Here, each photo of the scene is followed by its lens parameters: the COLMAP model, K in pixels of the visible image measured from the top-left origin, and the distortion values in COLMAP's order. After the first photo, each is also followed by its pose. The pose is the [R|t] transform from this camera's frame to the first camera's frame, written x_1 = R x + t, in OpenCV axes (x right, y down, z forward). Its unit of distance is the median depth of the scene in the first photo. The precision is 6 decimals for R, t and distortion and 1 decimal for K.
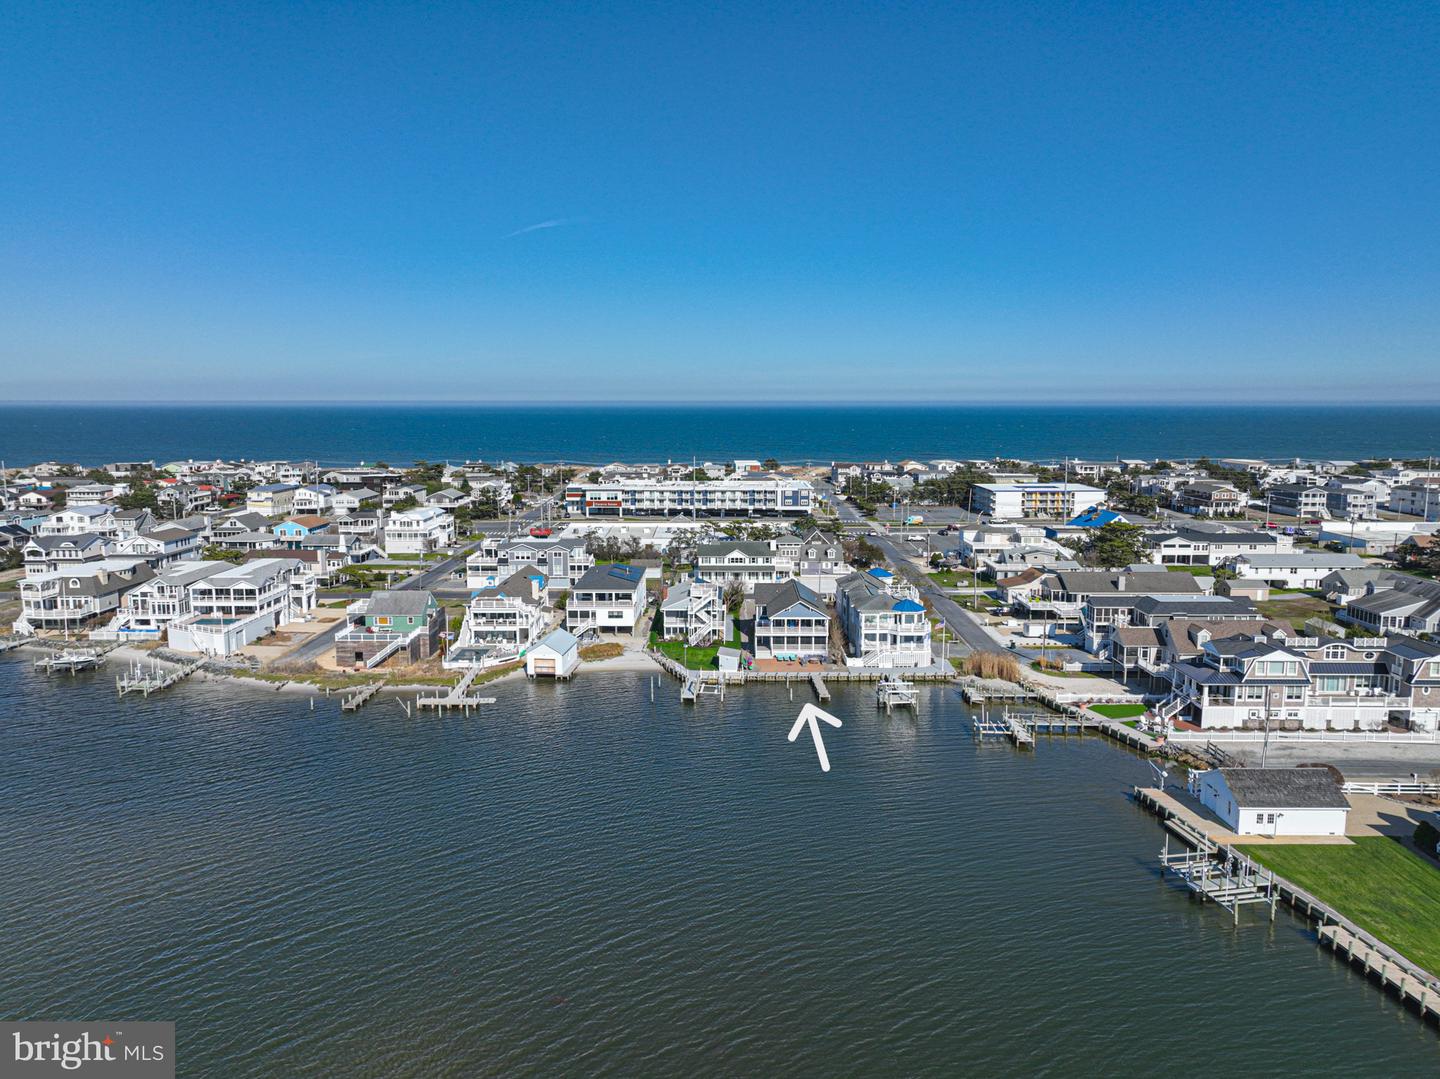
lens RADIAL K [[1002.8, 0, 715.8], [0, 1002.8, 537.0], [0, 0, 1]] dist [0.000207, 0.013946]
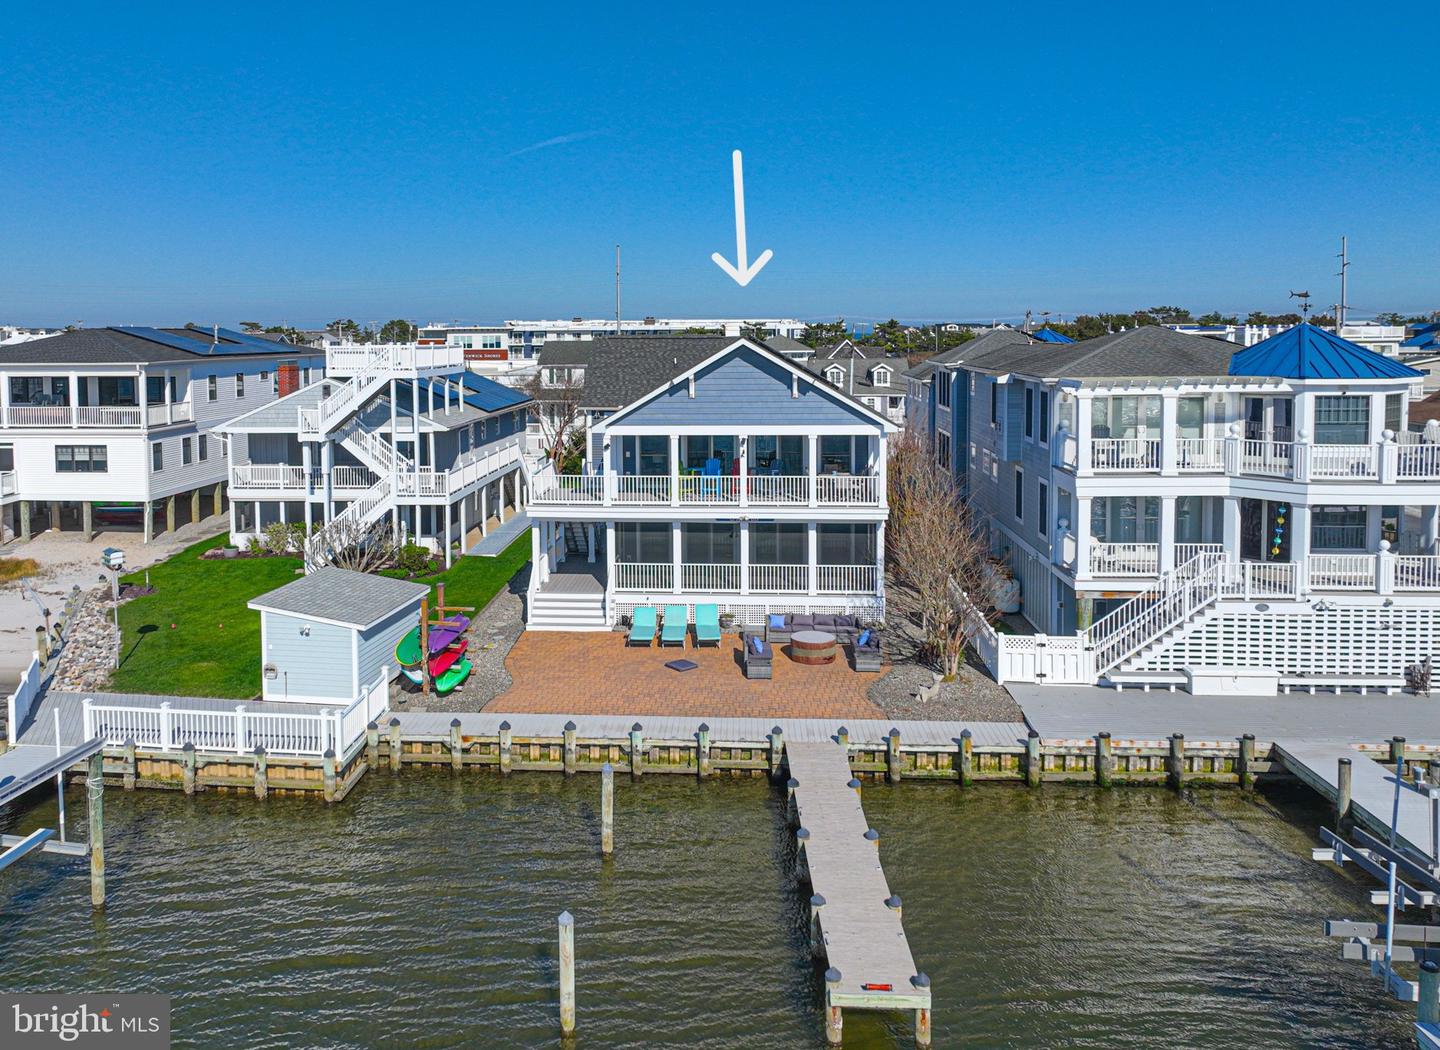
lens RADIAL K [[1180.5, 0, 660.8], [0, 1180.5, 402.3], [0, 0, 1]] dist [-0.005426, -0.002786]
pose [[0.998011, 0.000202, -0.063041, 0.074282], [-0.004560, 0.997607, -0.068984, 0.082957], [0.062876, 0.069134, 0.995624, 0.691427]]
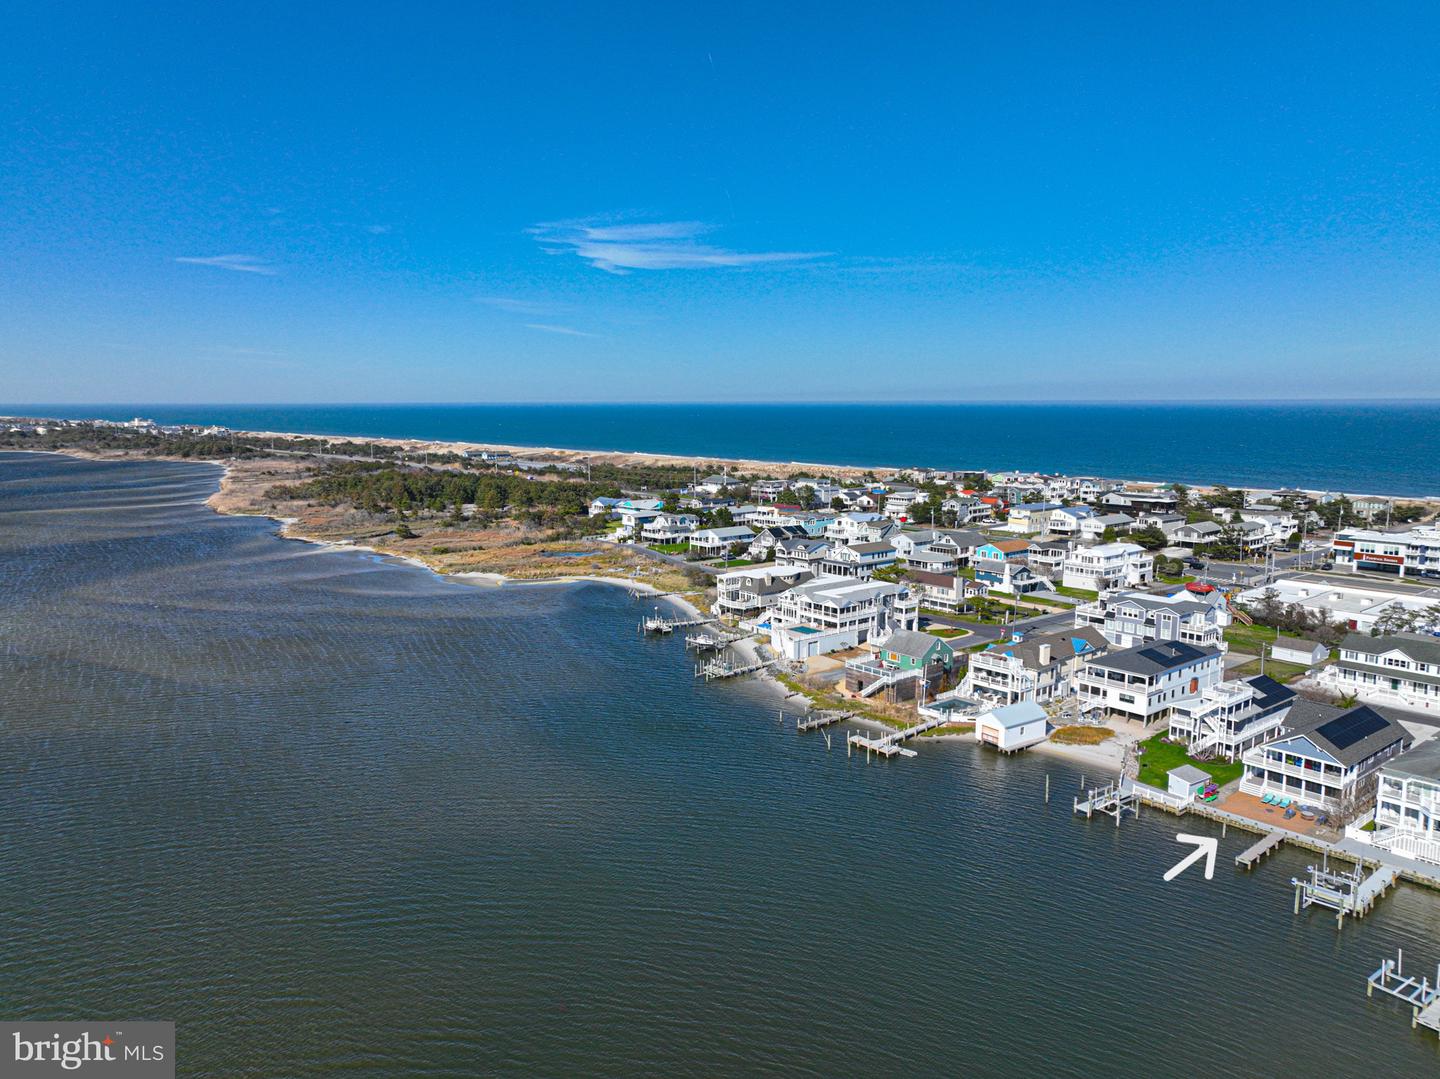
lens RADIAL K [[1002.8, 0, 725.5], [0, 1002.8, 535.0], [0, 0, 1]] dist [0.000207, 0.013946]
pose [[0.647497, 0.098000, -0.755741, 0.330389], [-0.099994, 0.994048, 0.043230, -0.070678], [0.755480, 0.047578, 0.653442, 0.133784]]
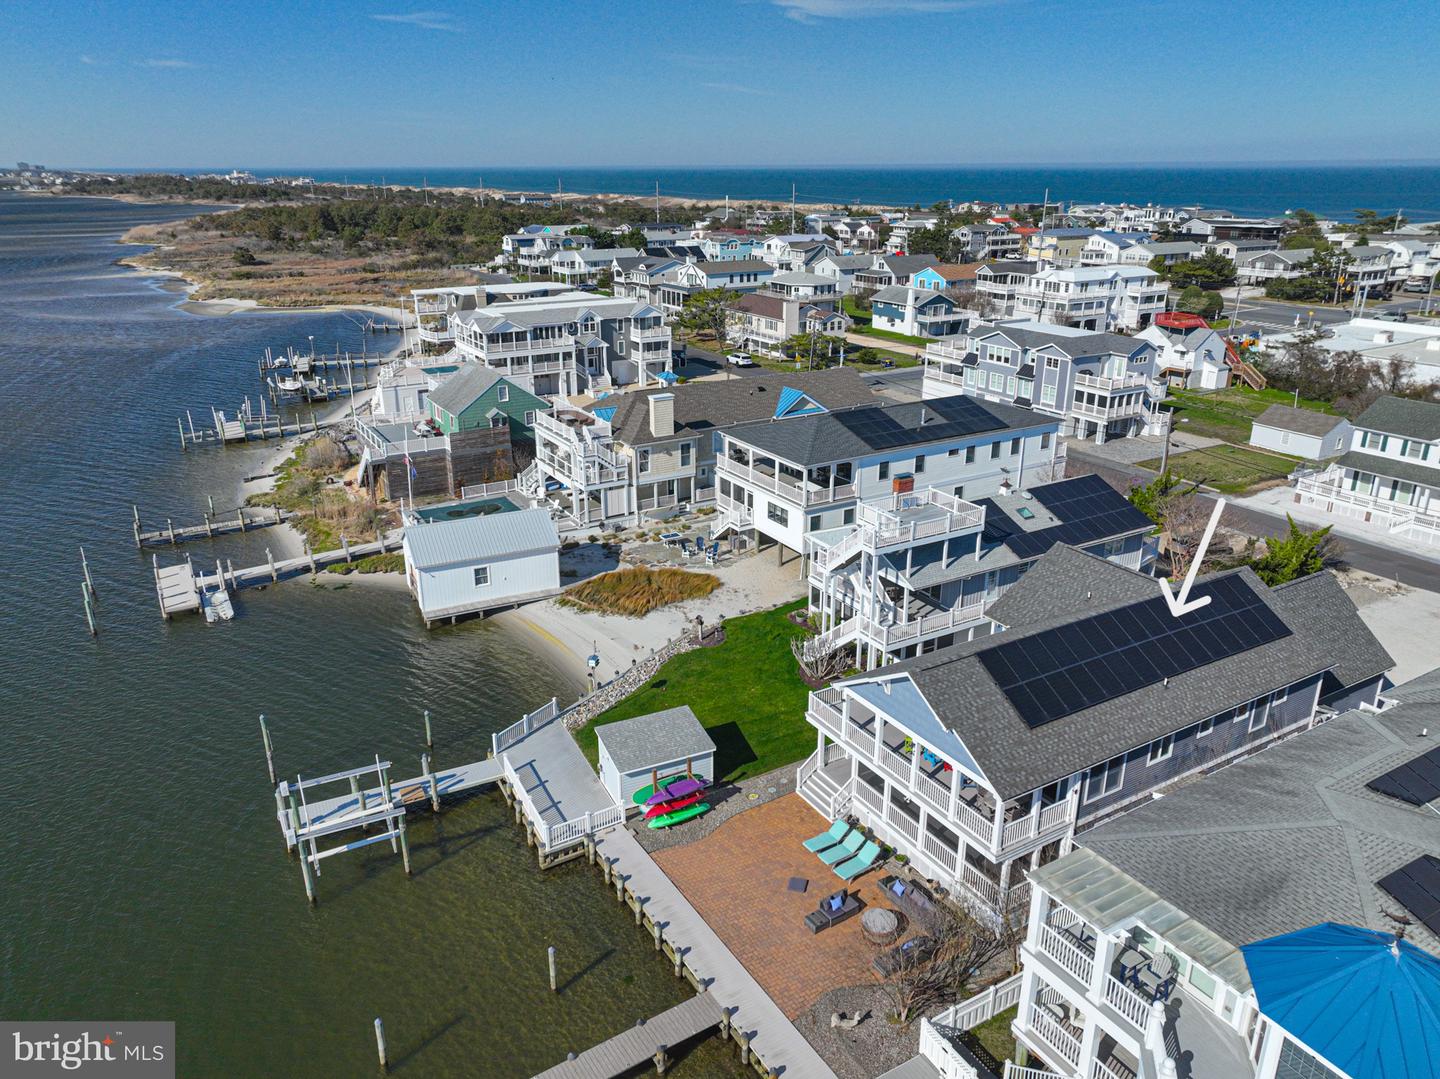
lens RADIAL K [[1002.8, 0, 708.6], [0, 1002.8, 541.3], [0, 0, 1]] dist [0.000207, 0.013946]
pose [[0.522907, 0.297124, -0.798928, 0.214772], [-0.108981, 0.952892, 0.283055, -0.024805], [0.845394, -0.060943, 0.530655, 0.754534]]
